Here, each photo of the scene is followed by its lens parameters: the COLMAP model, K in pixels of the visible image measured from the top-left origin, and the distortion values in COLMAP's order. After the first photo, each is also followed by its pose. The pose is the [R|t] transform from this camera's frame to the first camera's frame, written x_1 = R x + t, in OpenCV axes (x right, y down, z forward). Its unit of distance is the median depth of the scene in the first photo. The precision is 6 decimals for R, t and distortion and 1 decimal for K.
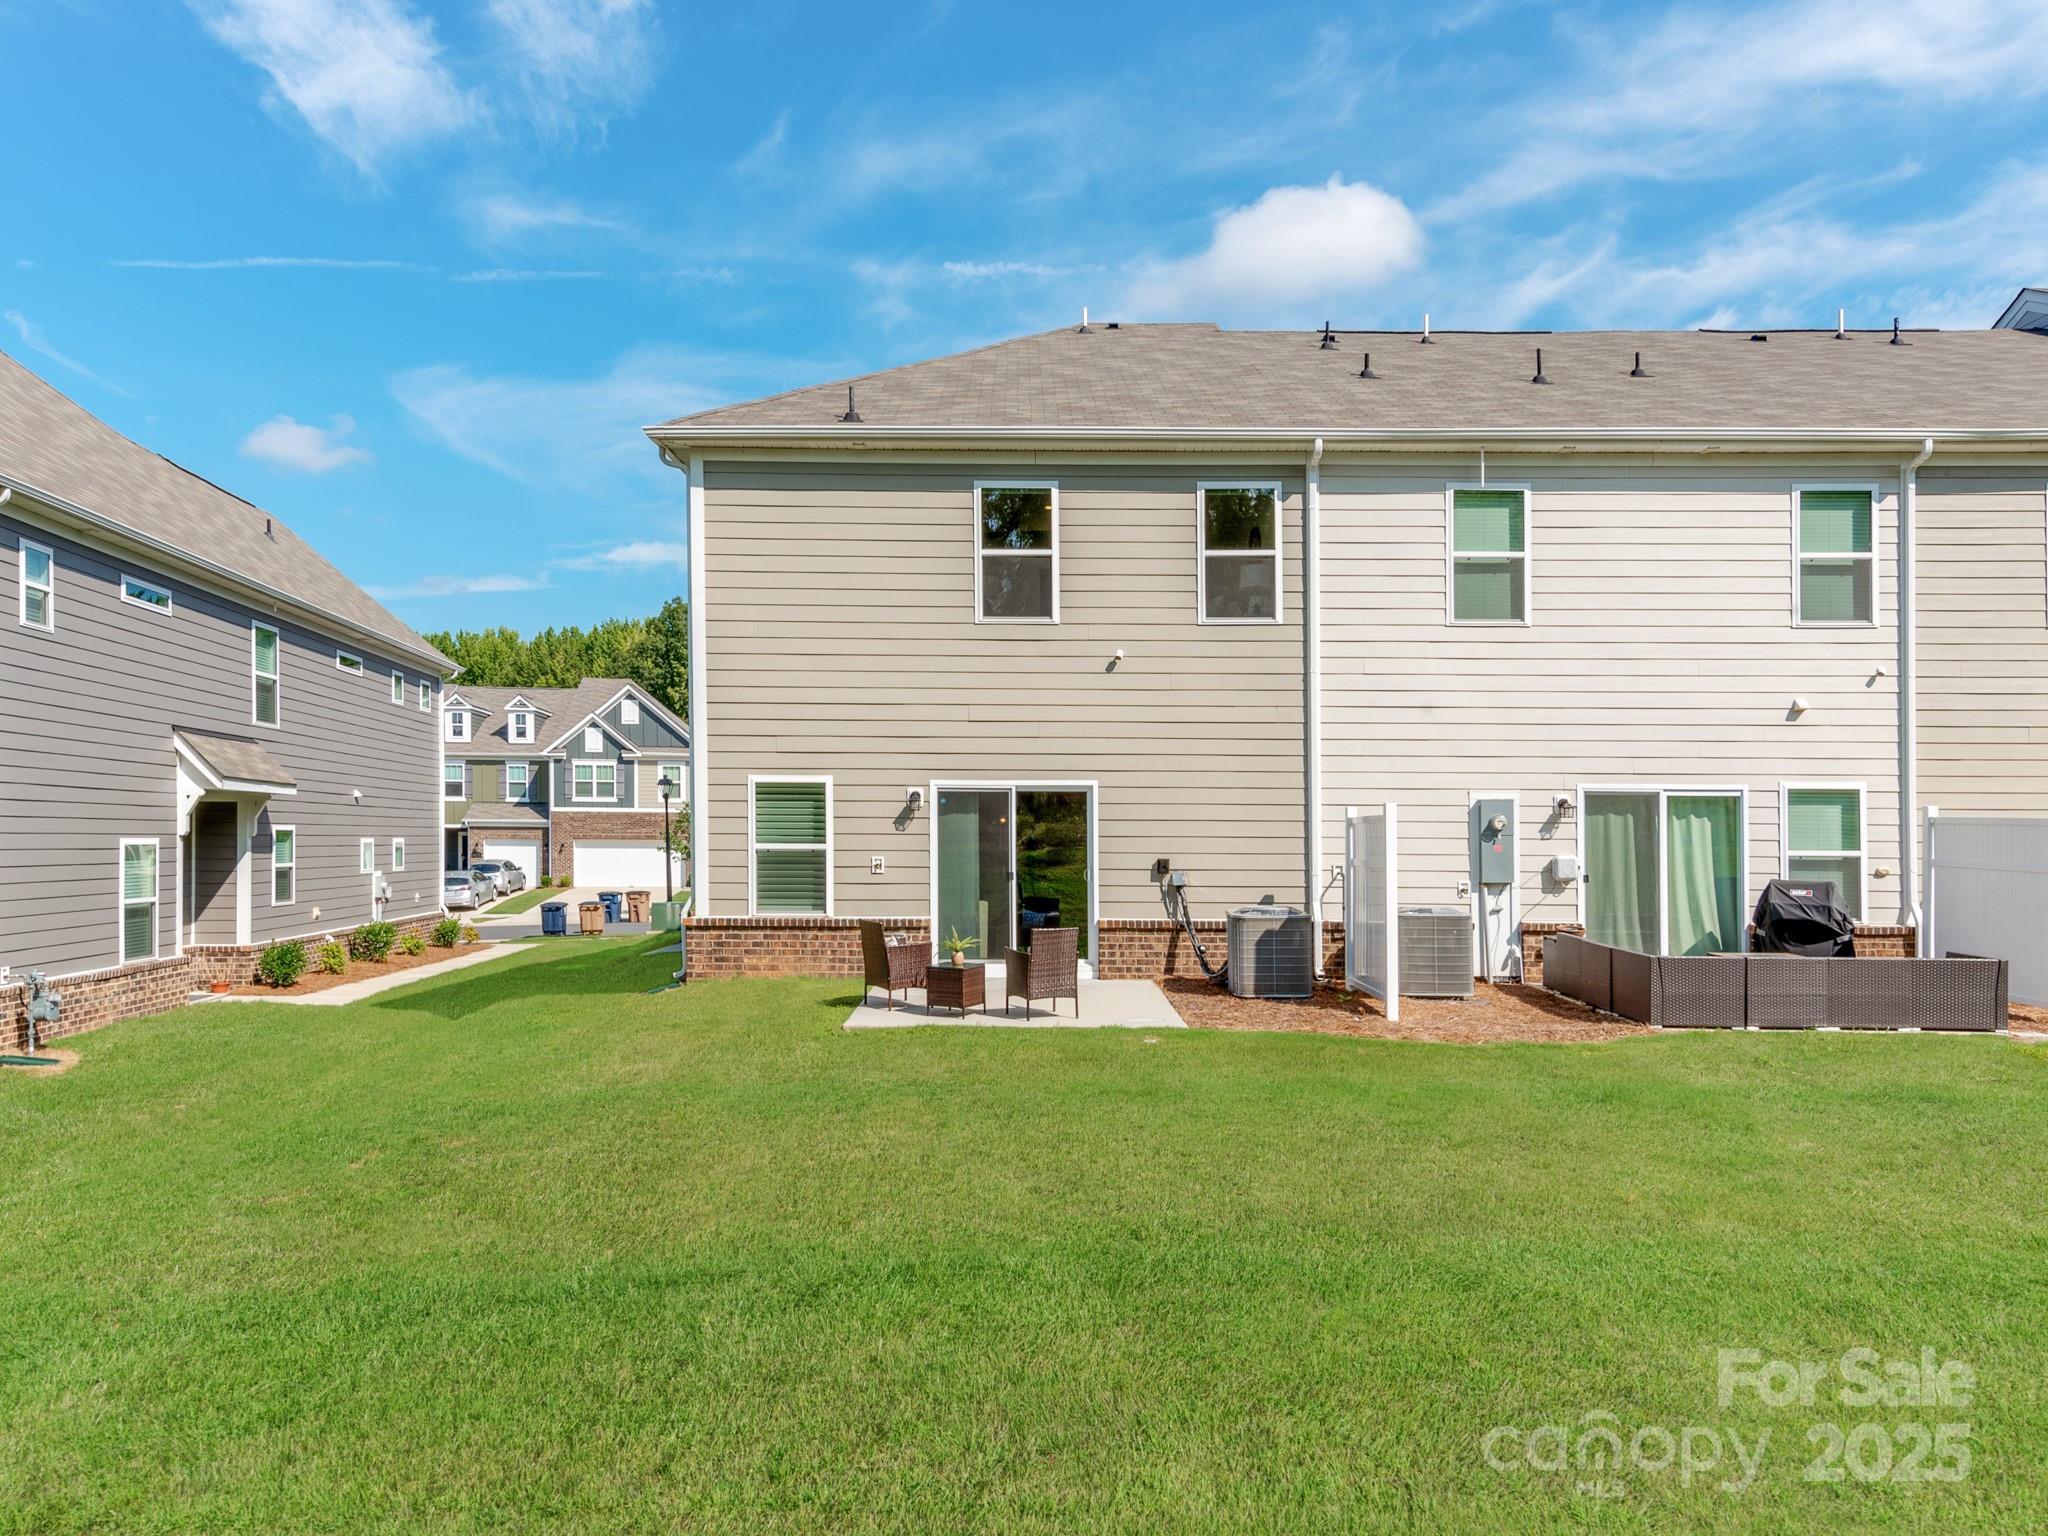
lens RADIAL K [[1261.7, 0, 1019.0], [0, 1261.7, 773.4], [0, 0, 1]] dist [0.046593, -0.016300]
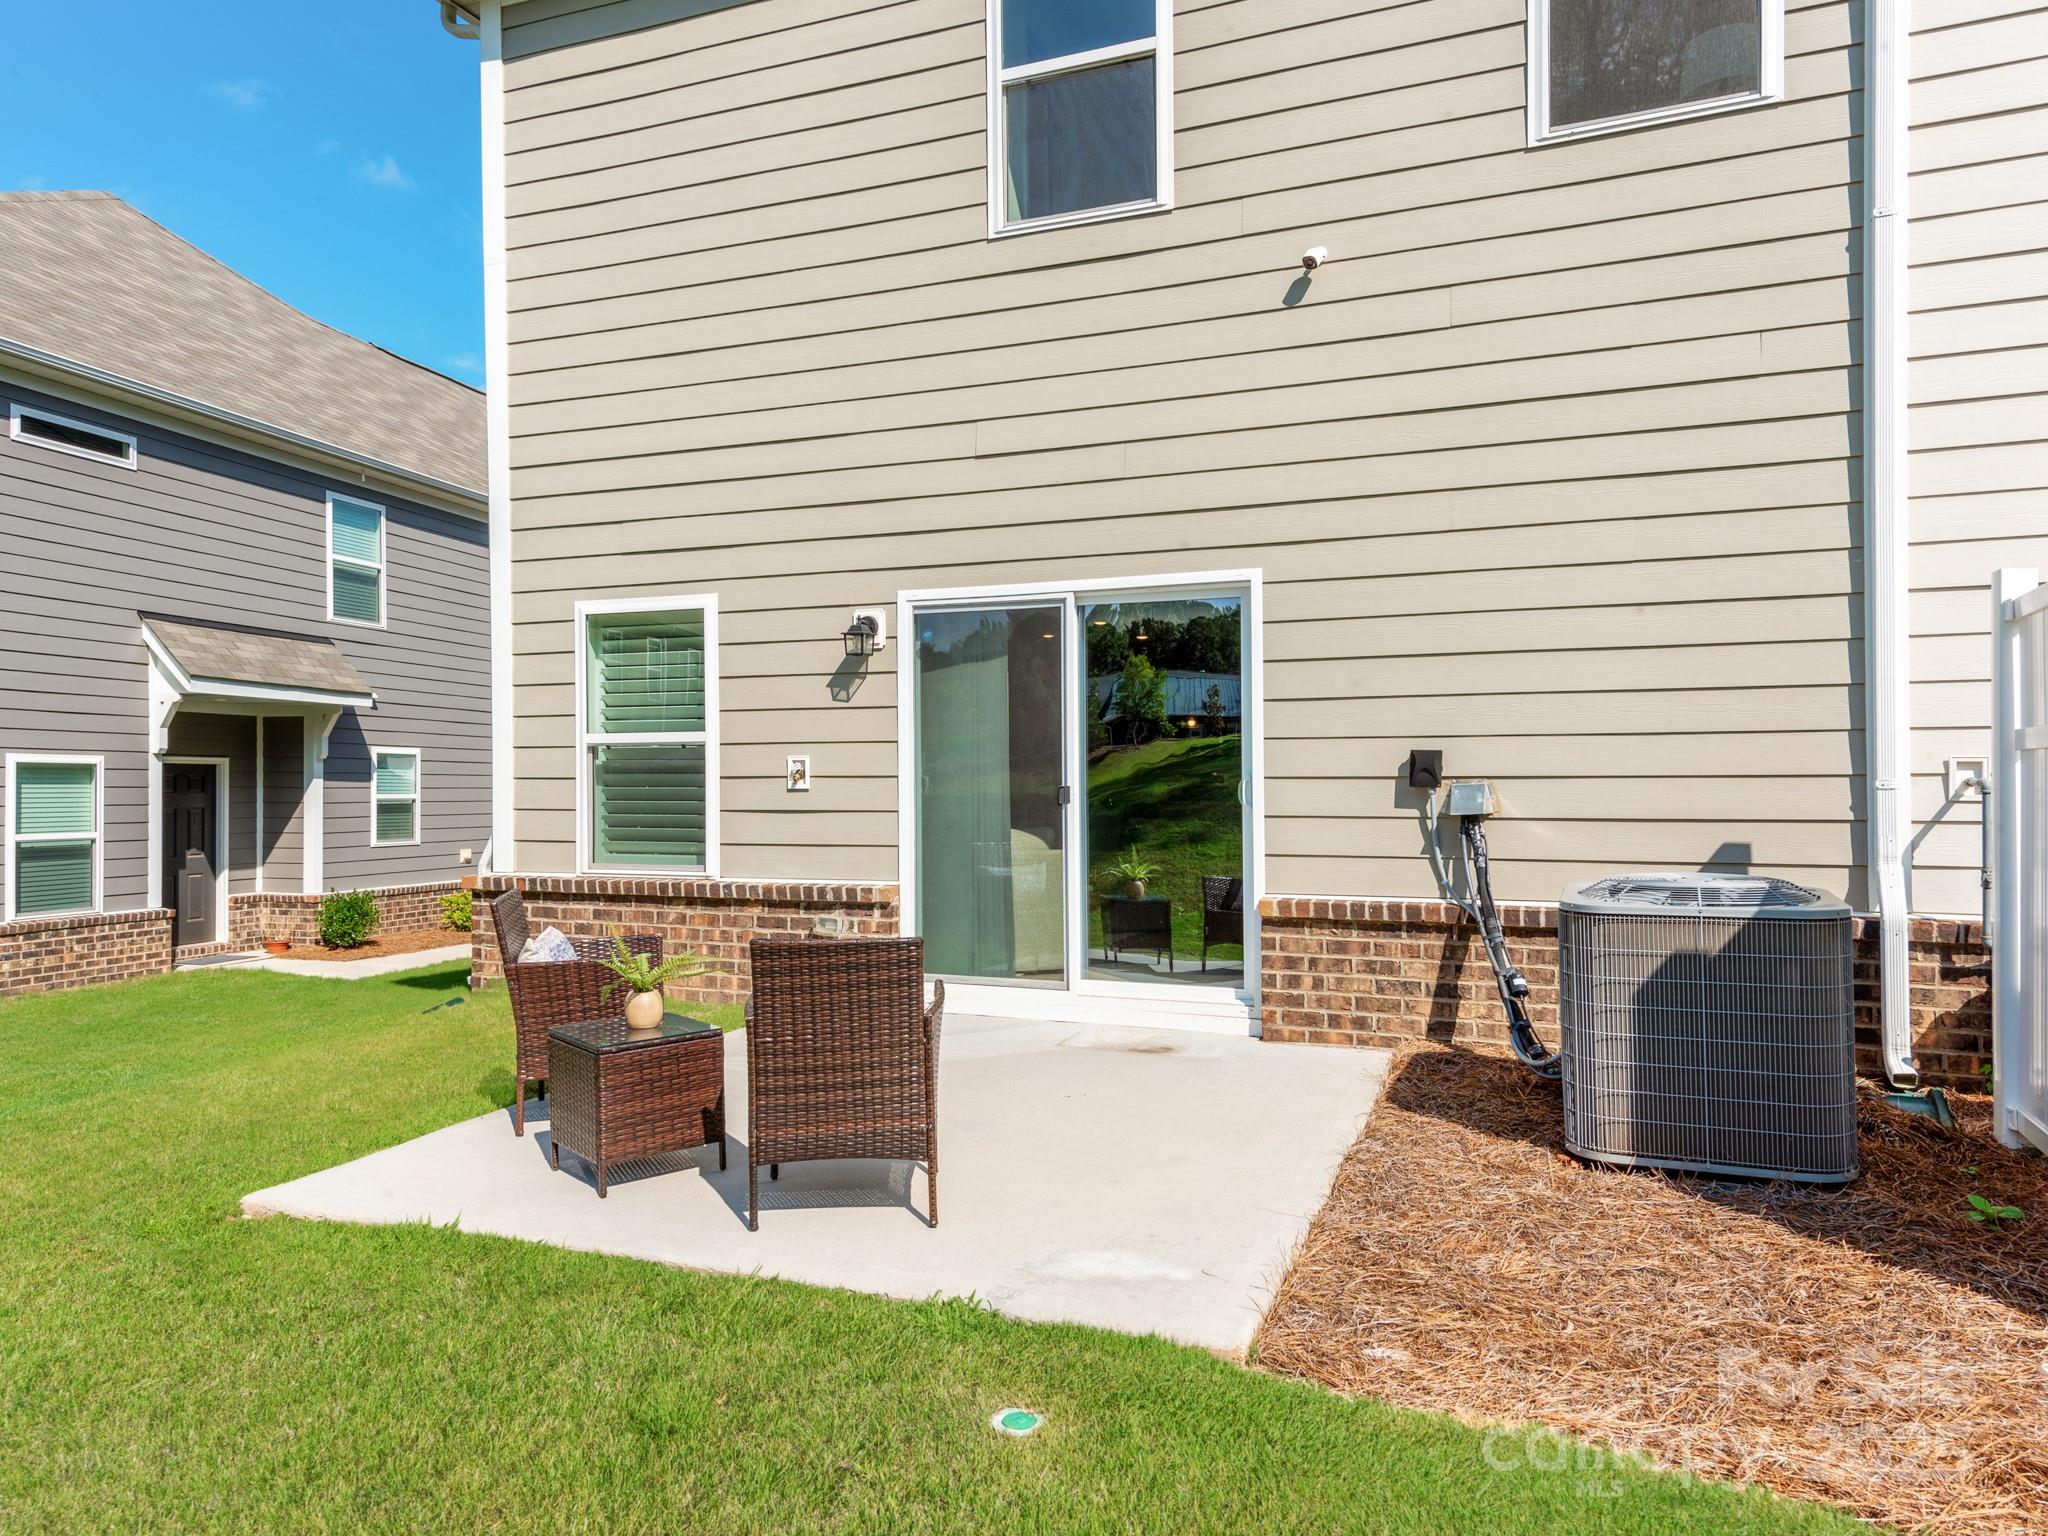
lens RADIAL K [[1261.7, 0, 1019.0], [0, 1261.7, 773.4], [0, 0, 1]] dist [0.046593, -0.016300]
pose [[0.922871, -0.012141, -0.384919, 0.150717], [0.027174, 0.999065, 0.033640, 0.058455], [0.384150, -0.041505, 0.922337, 0.583548]]
